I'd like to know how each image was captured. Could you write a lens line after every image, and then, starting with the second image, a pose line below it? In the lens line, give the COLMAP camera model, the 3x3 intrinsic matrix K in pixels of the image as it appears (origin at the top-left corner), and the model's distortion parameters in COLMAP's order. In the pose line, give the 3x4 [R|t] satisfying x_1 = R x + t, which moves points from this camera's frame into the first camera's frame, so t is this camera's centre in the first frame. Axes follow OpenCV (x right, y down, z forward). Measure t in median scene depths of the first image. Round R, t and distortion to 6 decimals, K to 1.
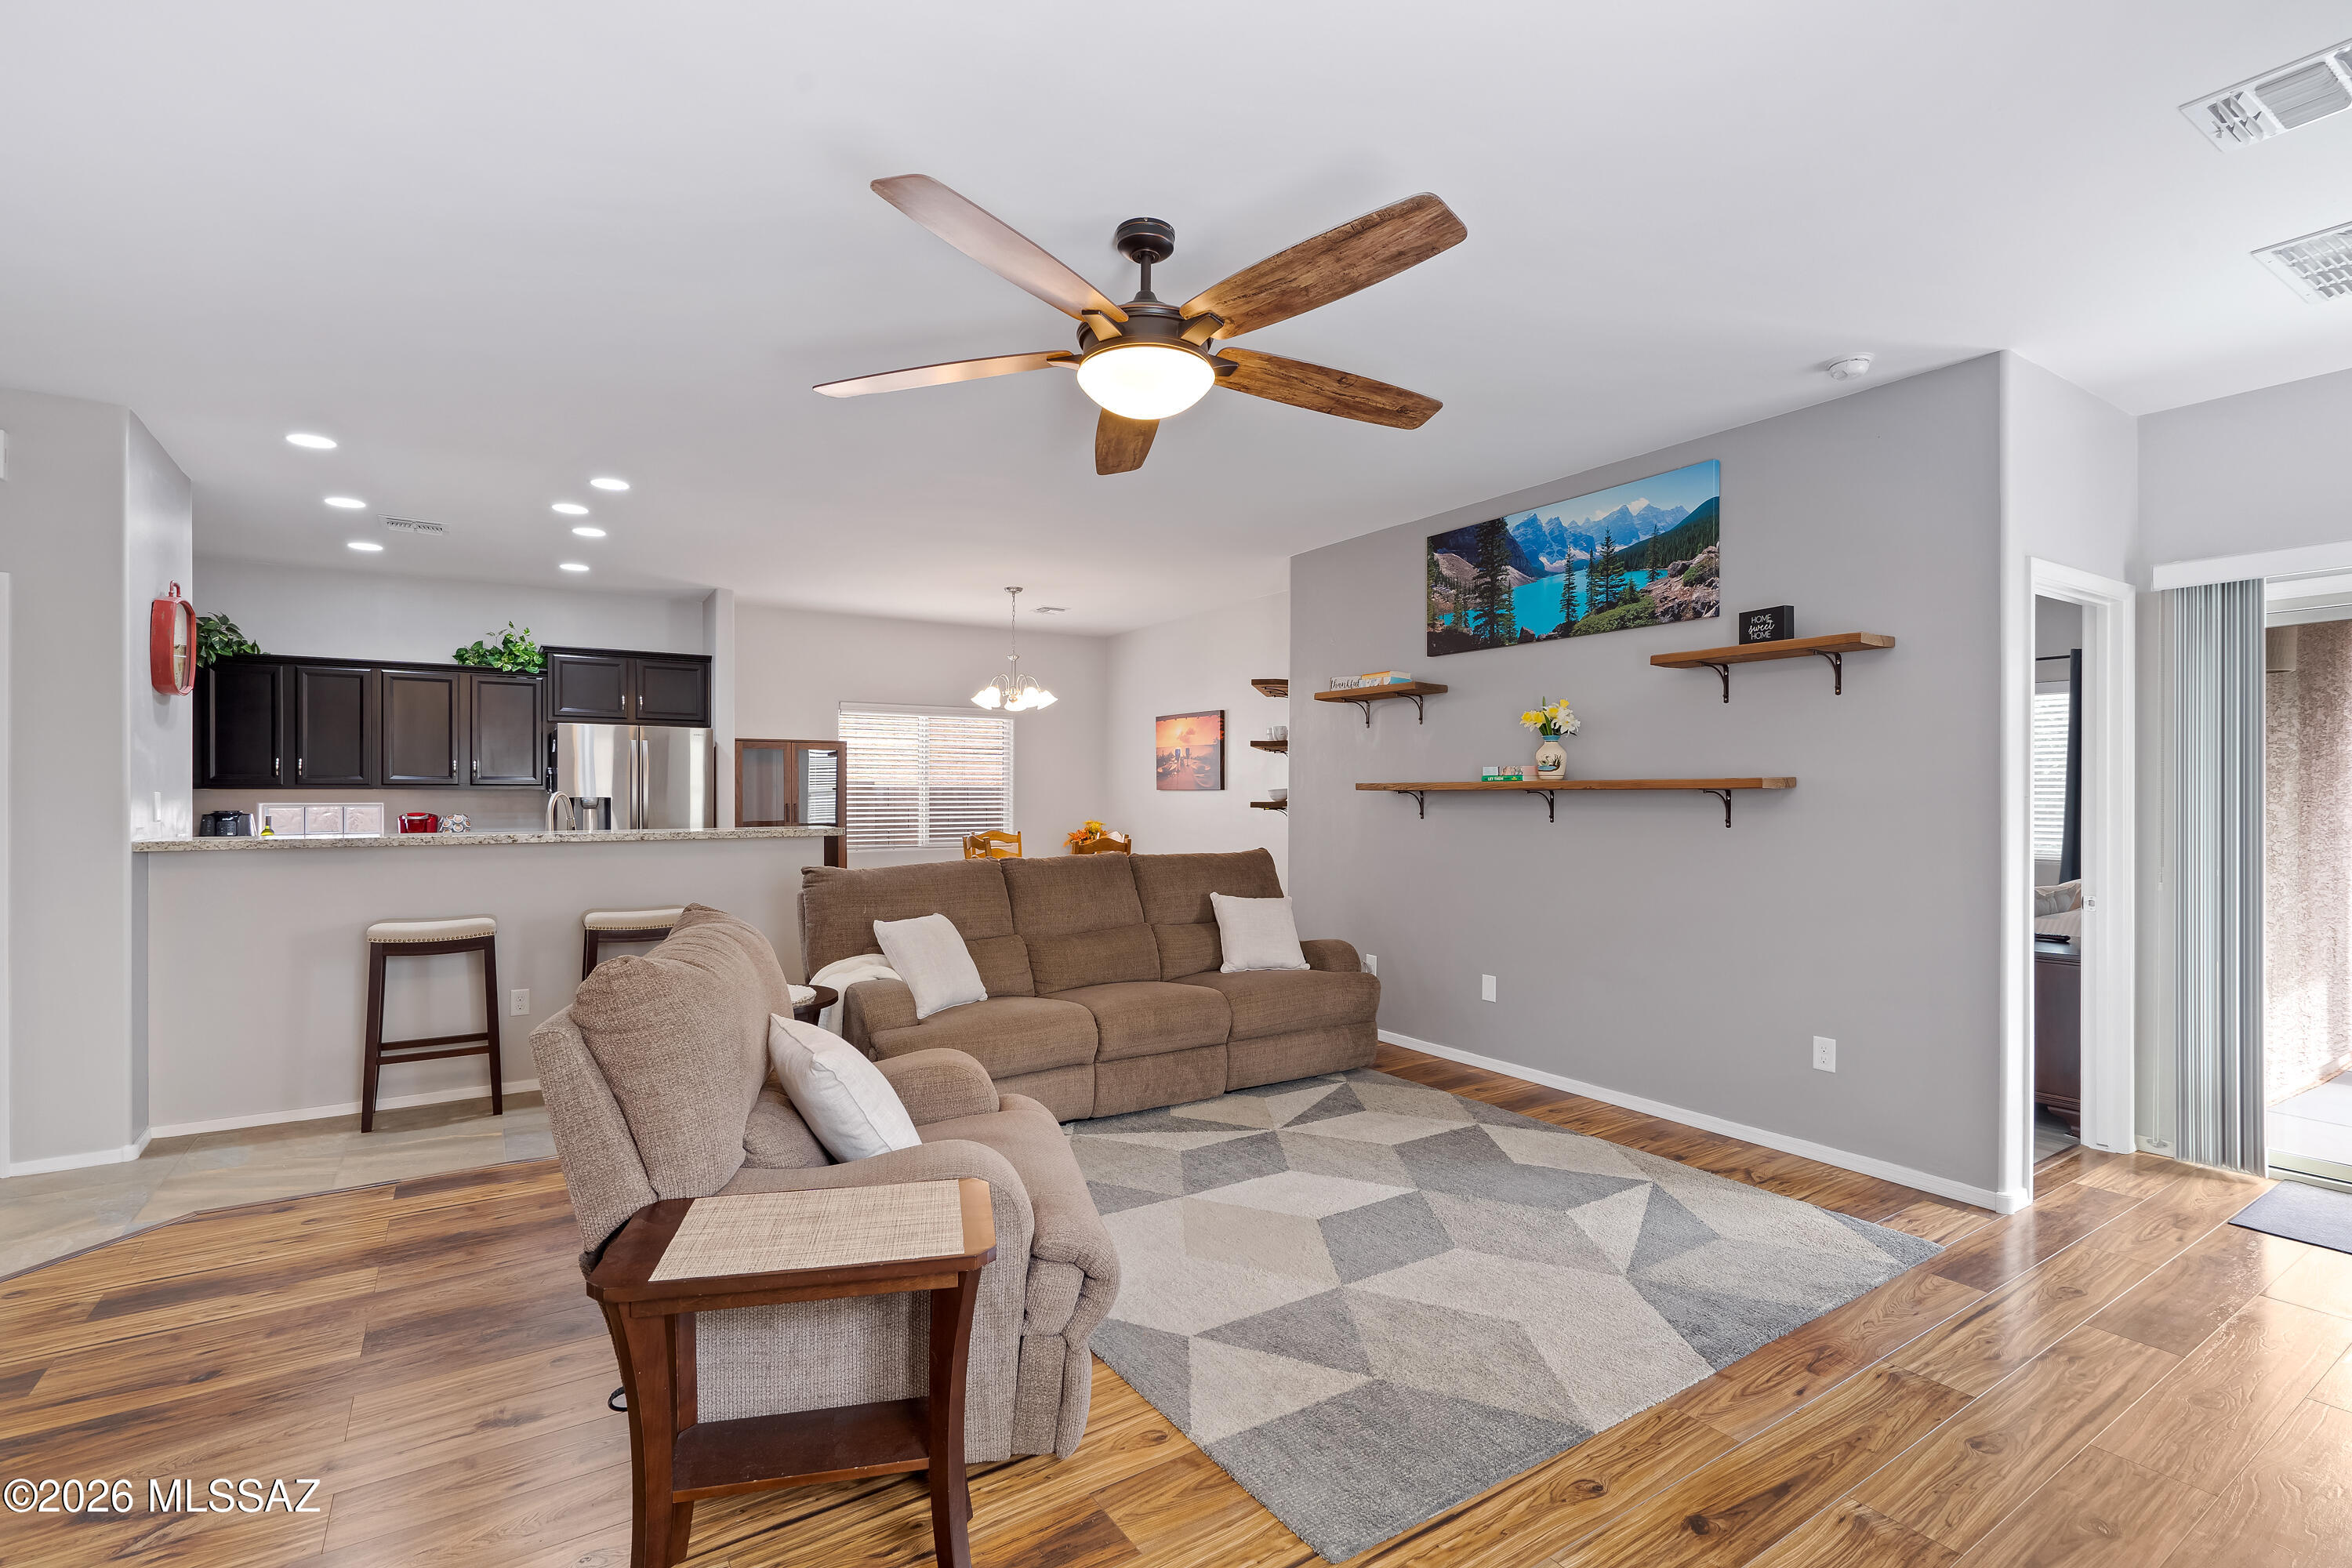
lens RADIAL K [[1079.6, 0, 1174.8], [0, 1079.6, 793.8], [0, 0, 1]] dist [-0.005789, 0.003578]
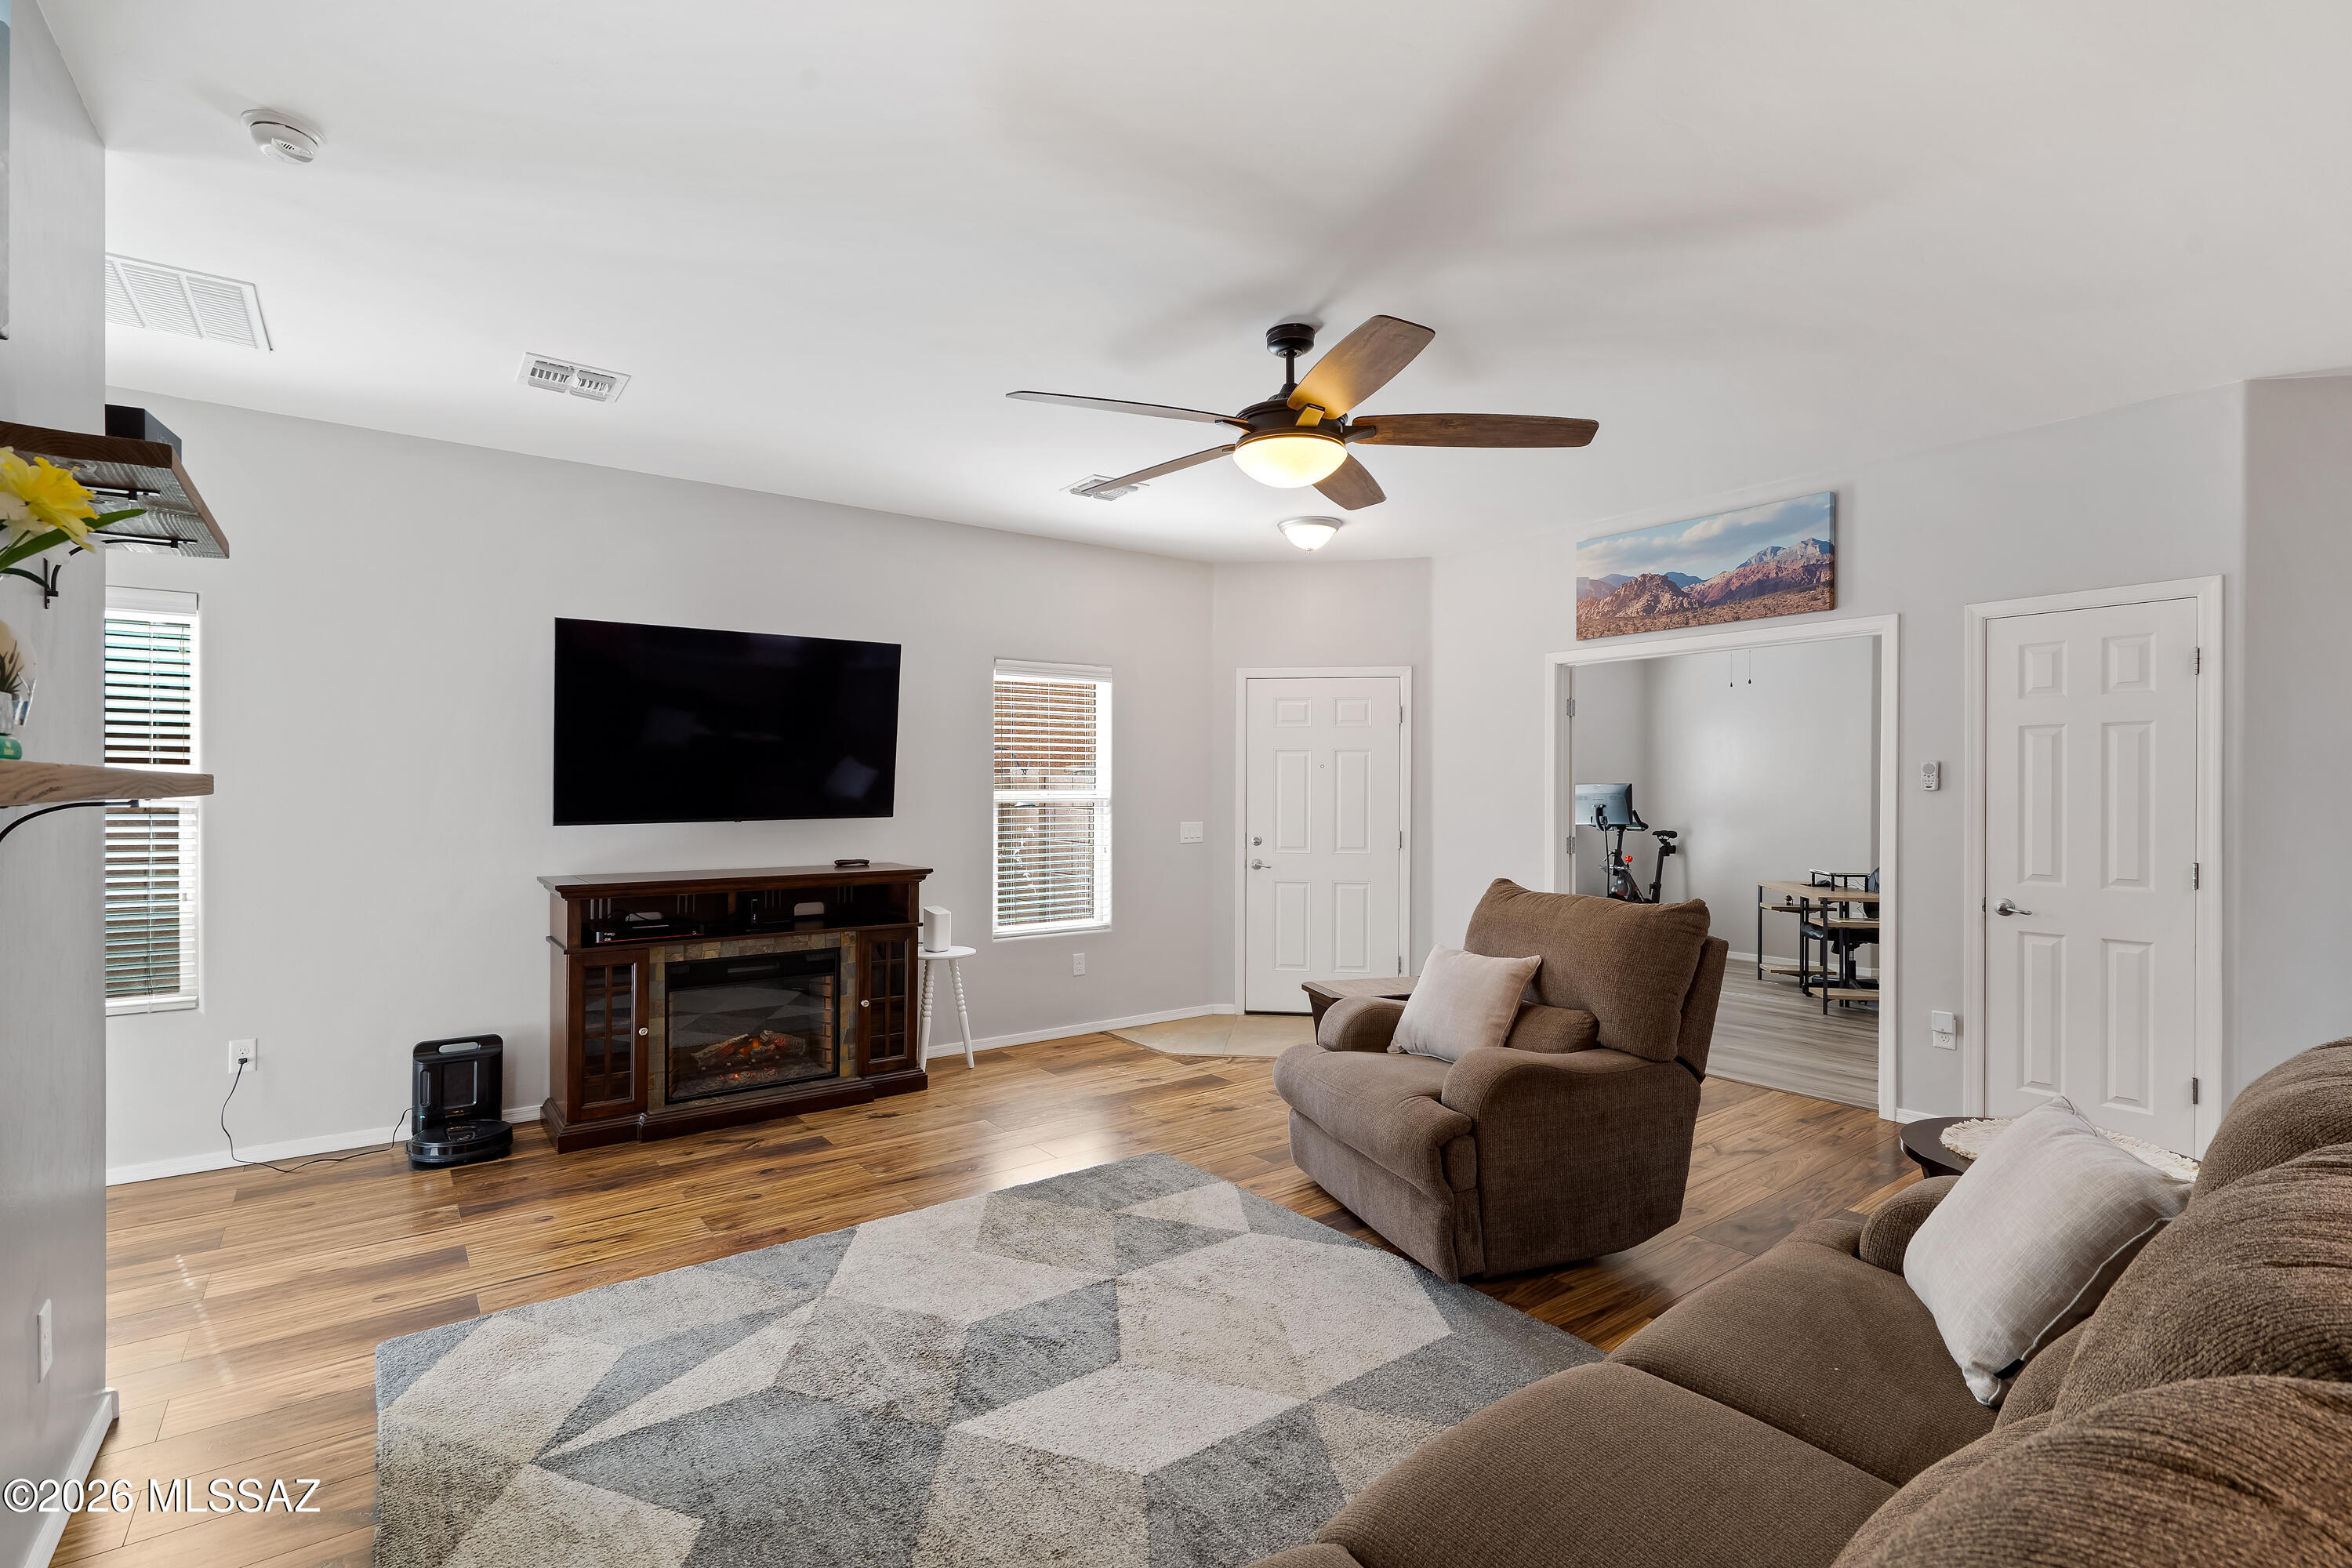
lens RADIAL K [[1079.6, 0, 1172.2], [0, 1079.6, 796.8], [0, 0, 1]] dist [-0.005789, 0.003578]
pose [[-0.998078, -0.000365, -0.061974, 0.100150], [-0.000836, 0.999971, 0.007585, -0.007319], [0.061970, 0.007622, -0.998049, 1.239562]]
